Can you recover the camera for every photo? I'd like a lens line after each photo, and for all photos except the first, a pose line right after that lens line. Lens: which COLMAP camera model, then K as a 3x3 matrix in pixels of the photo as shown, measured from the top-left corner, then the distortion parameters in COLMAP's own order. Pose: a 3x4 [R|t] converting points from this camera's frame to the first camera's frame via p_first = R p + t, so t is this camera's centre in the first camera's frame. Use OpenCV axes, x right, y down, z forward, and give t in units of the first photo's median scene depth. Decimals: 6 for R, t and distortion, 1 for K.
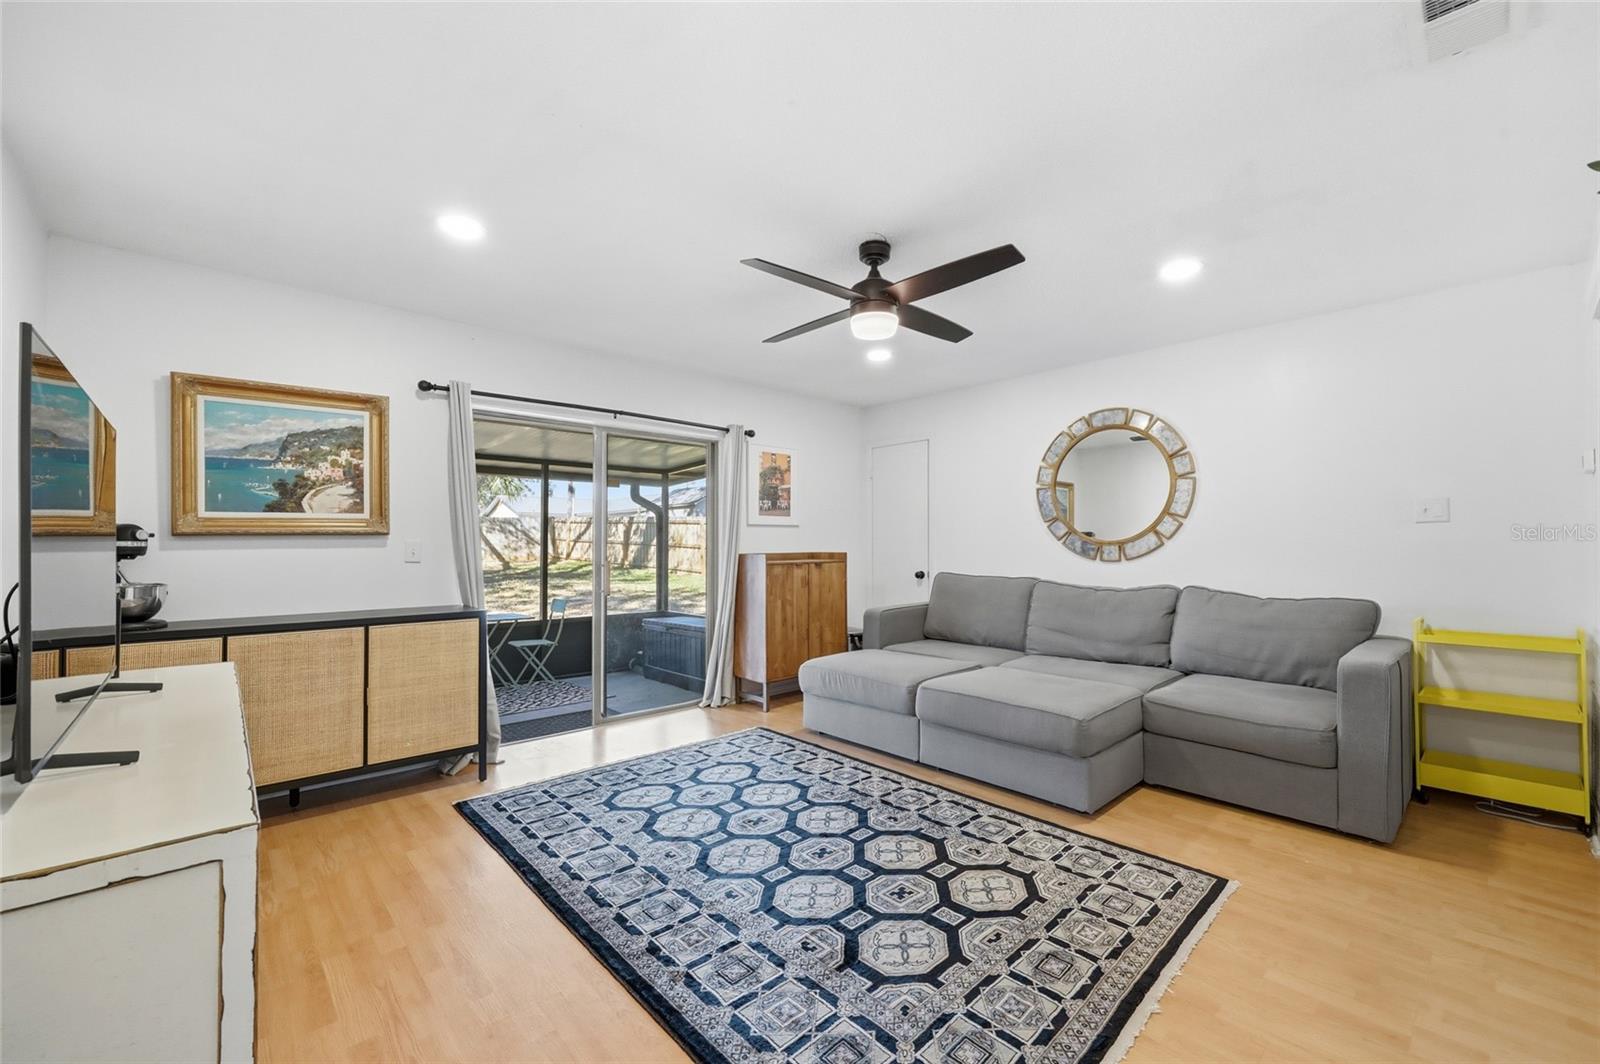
lens RADIAL K [[650.8, 0, 800.0], [0, 650.8, 532.0], [0, 0, 1]] dist [-0.000435, -0.000077]
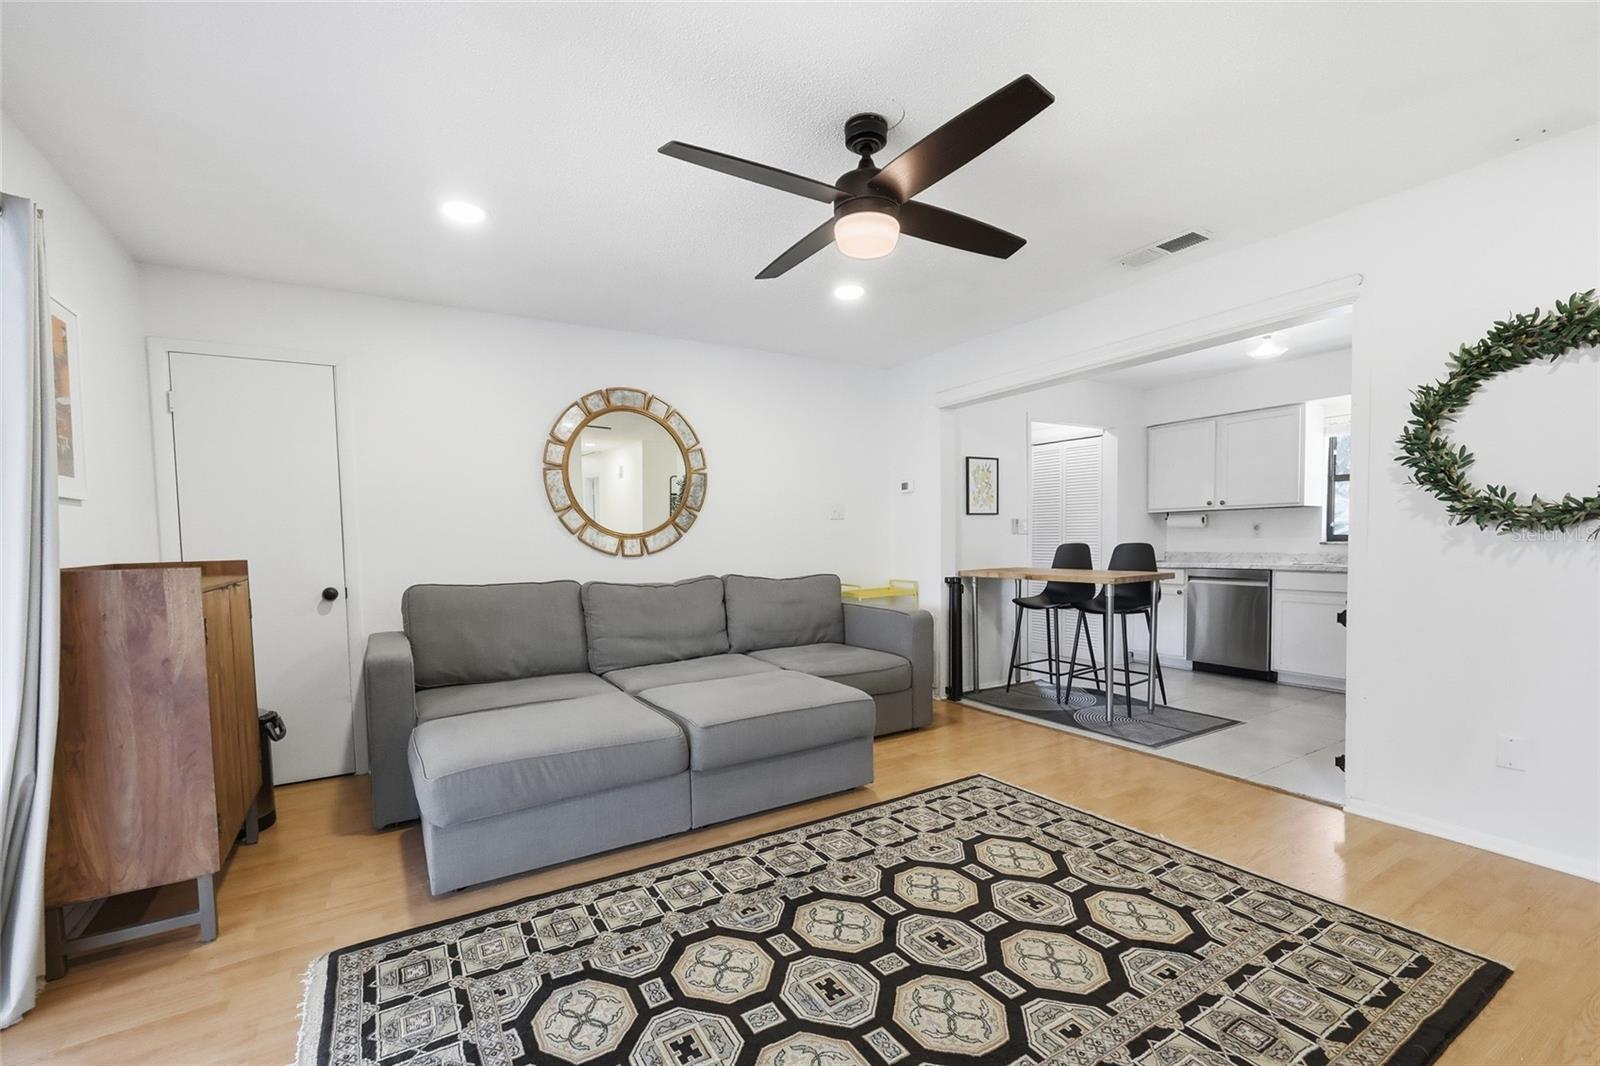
lens RADIAL K [[687.2, 0, 798.9], [0, 687.2, 566.3], [0, 0, 1]] dist [-0.000217, 0.000021]
pose [[0.190227, -0.044172, 0.980746, -0.660666], [0.000504, 0.998992, 0.044896, 0.024278], [-0.981740, -0.008046, 0.190057, 0.889068]]
